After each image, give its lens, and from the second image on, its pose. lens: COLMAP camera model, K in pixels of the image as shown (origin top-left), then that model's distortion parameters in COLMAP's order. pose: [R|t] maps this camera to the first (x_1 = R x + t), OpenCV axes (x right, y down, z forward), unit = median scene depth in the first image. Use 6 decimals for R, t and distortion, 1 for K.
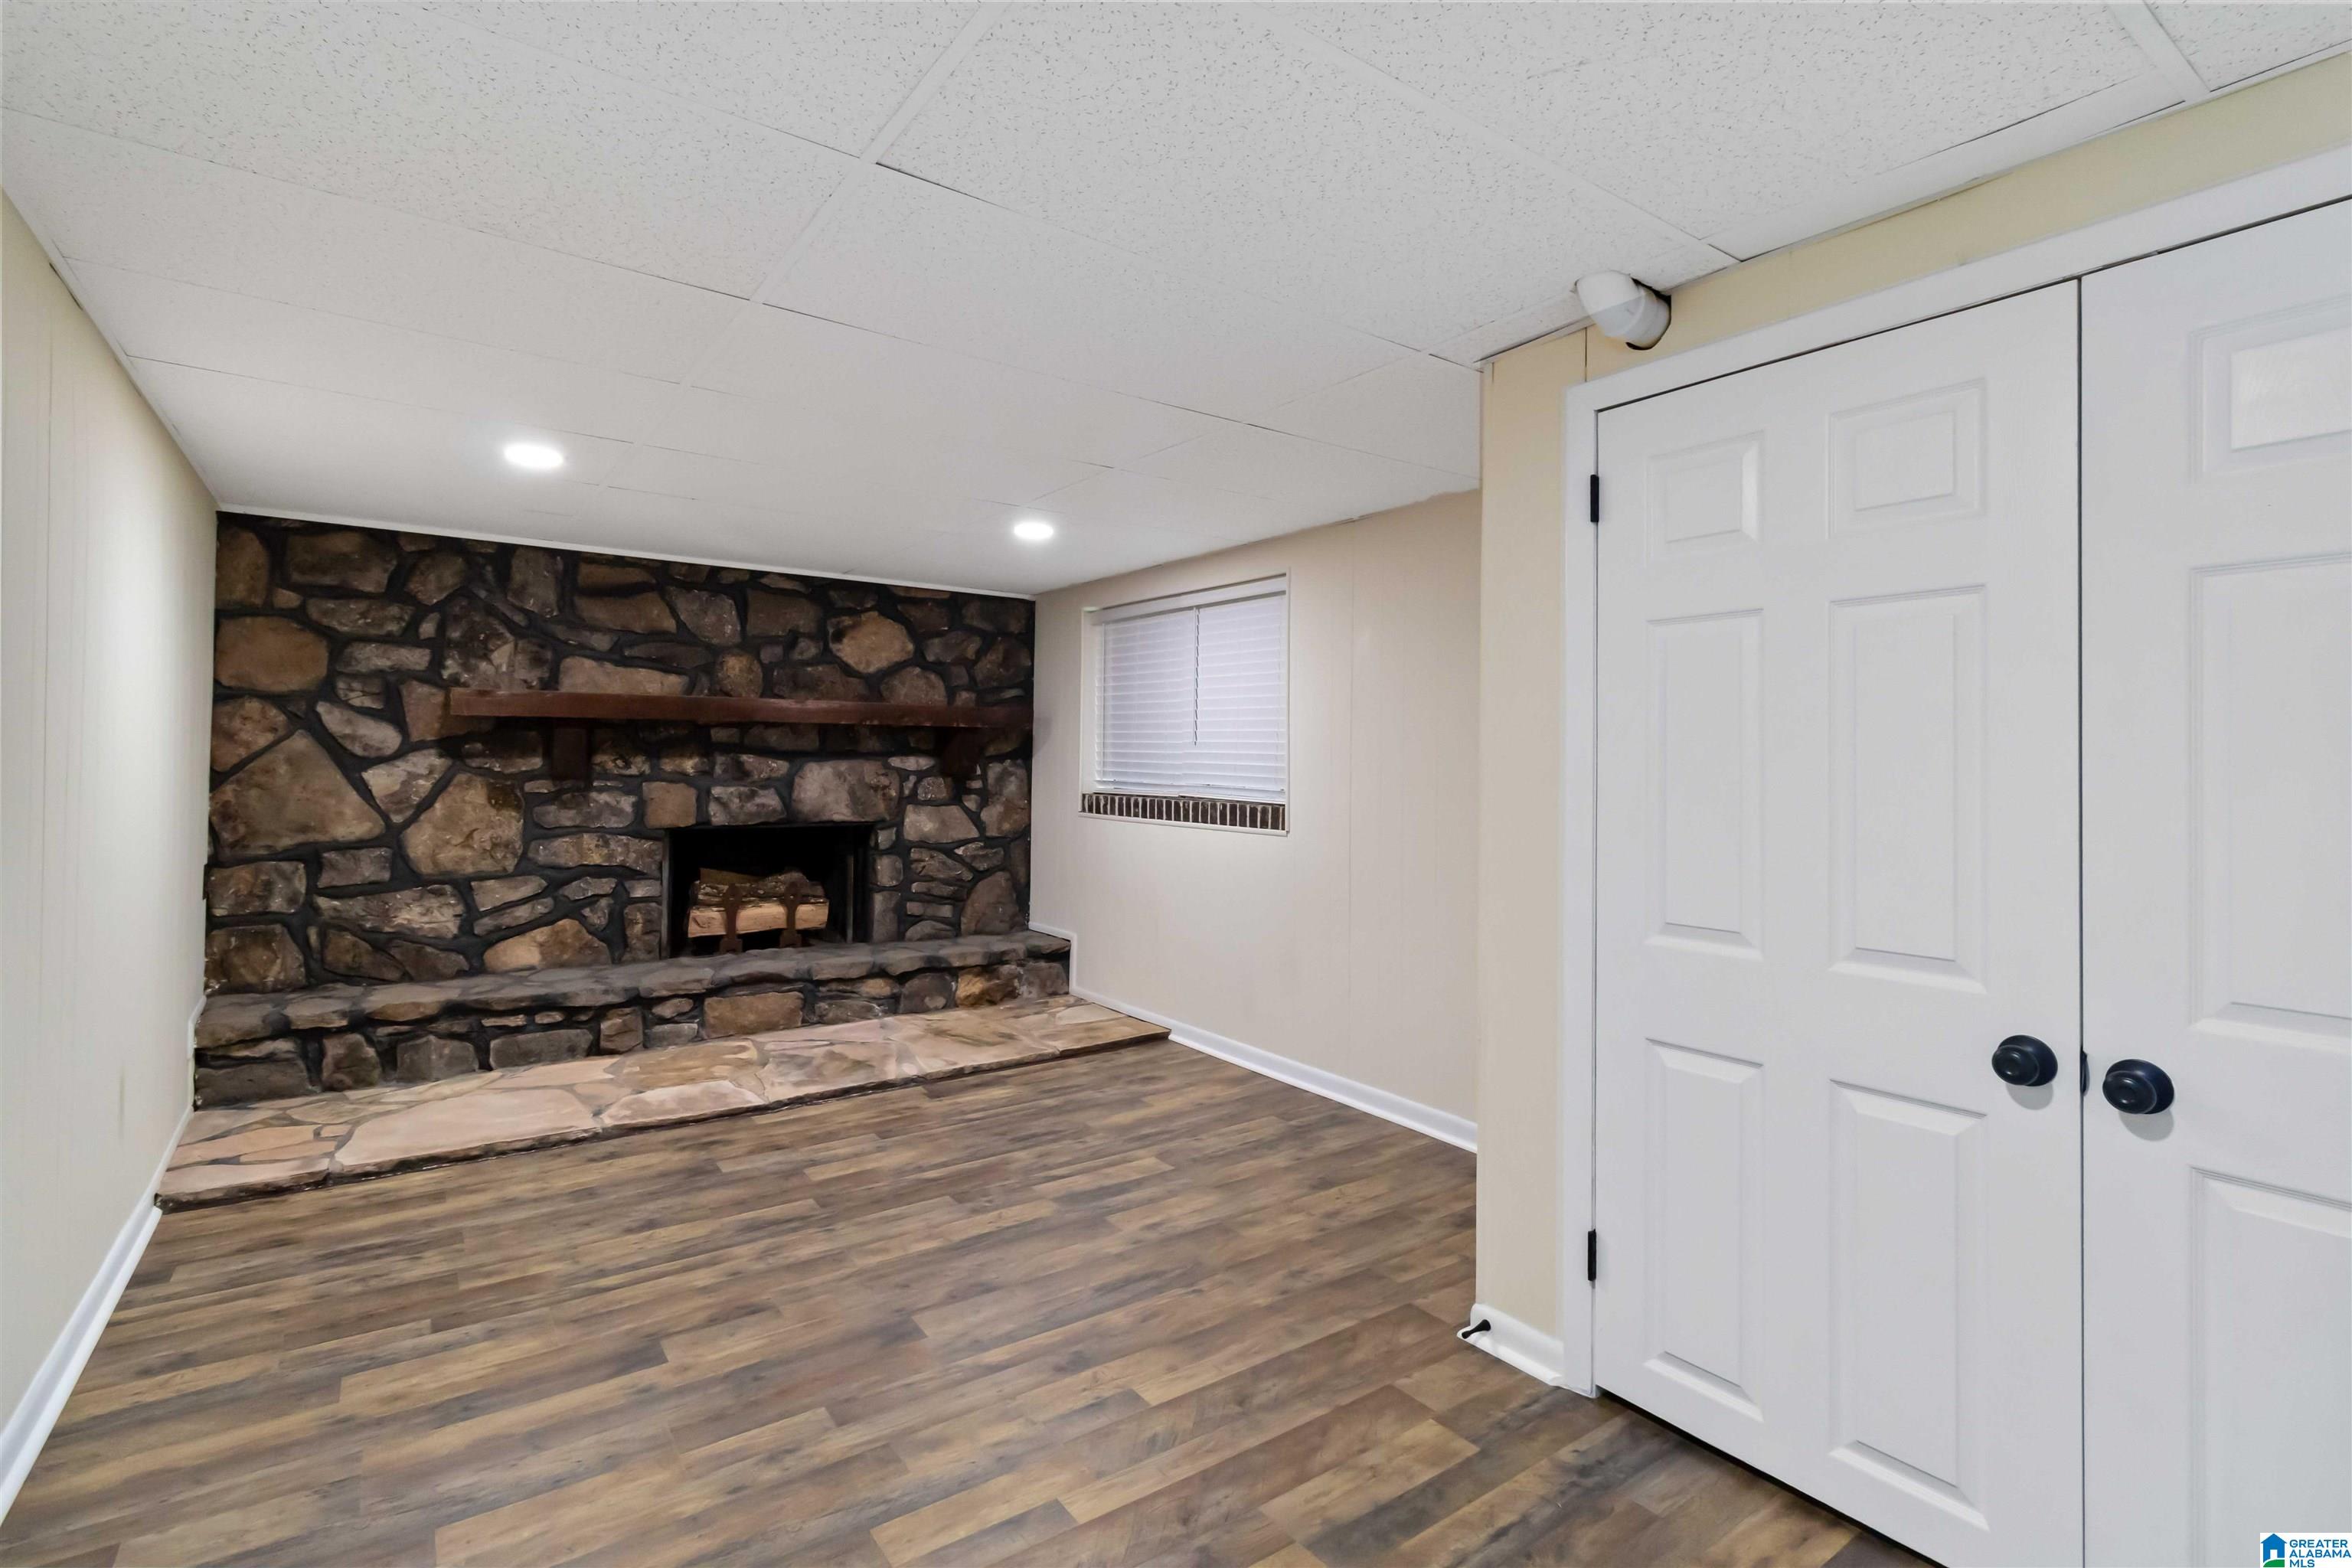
lens RADIAL K [[1108.3, 0, 1183.1], [0, 1108.3, 773.8], [0, 0, 1]] dist [-0.001326, 0.000385]
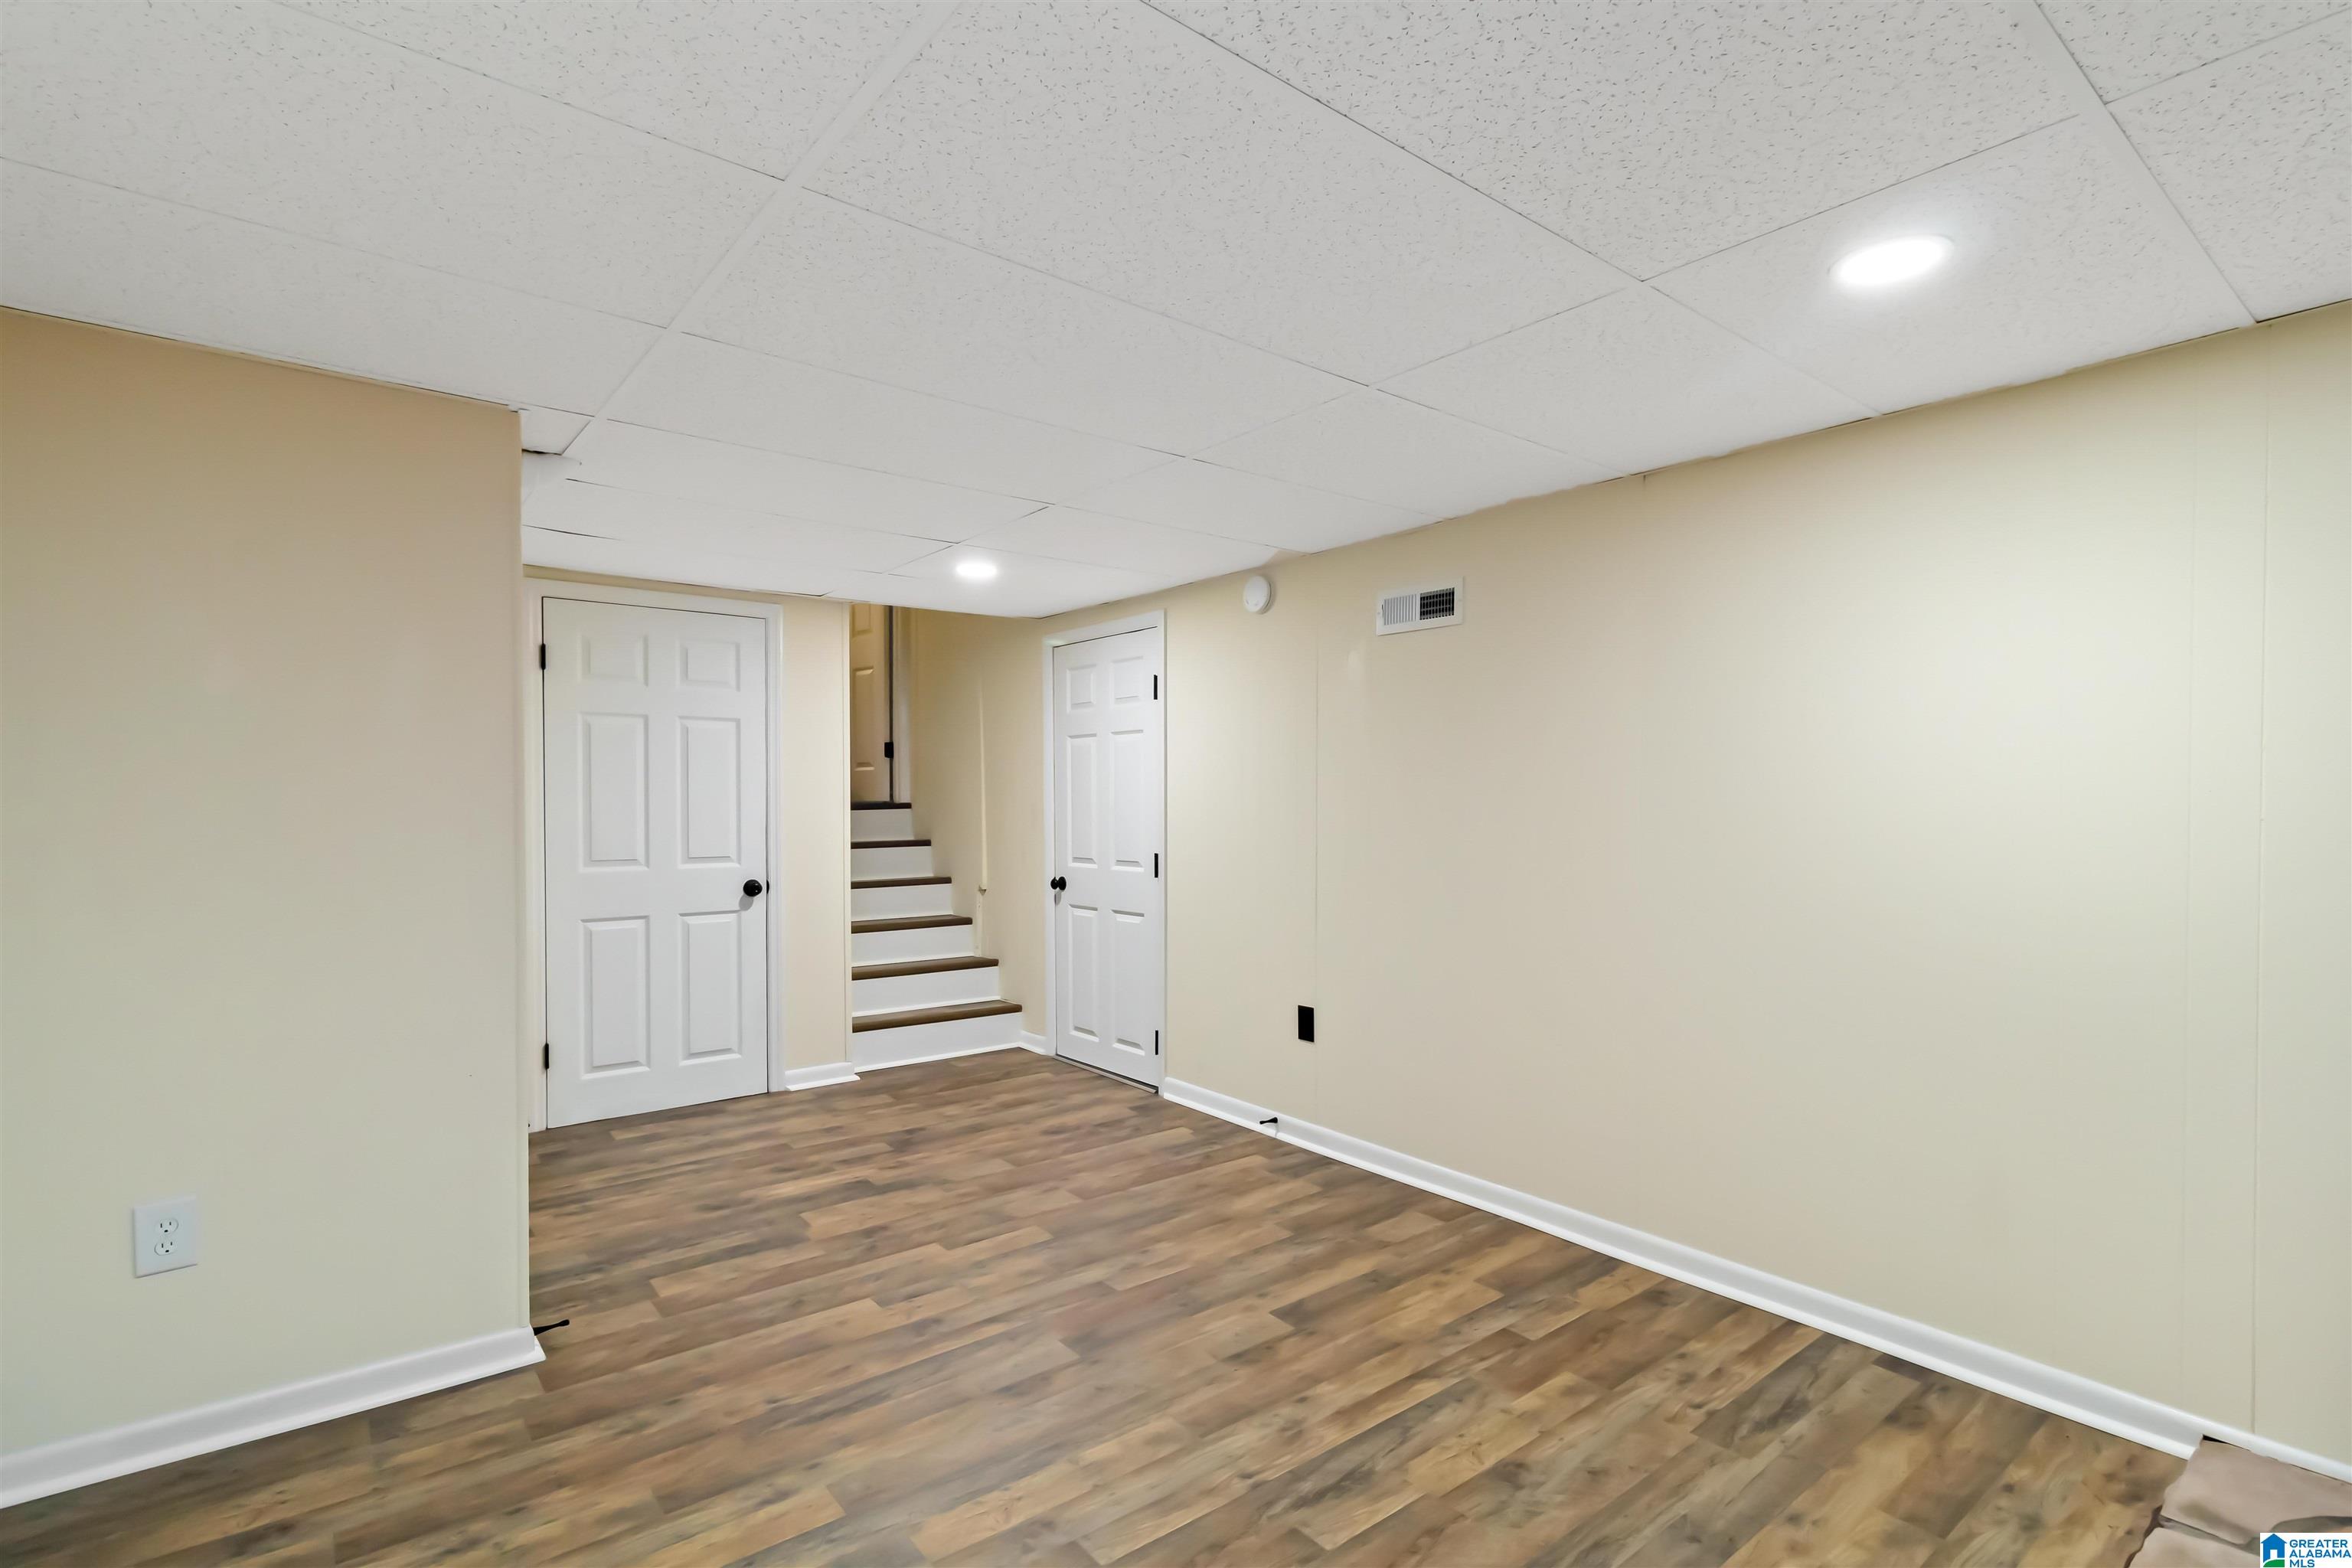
lens RADIAL K [[1108.3, 0, 1181.3], [0, 1108.3, 789.8], [0, 0, 1]] dist [-0.001326, 0.000385]
pose [[-0.998663, -0.011754, -0.050337, -0.283662], [-0.011789, 0.999930, 0.000398, -0.031632], [0.050329, 0.000991, -0.998732, 2.041933]]
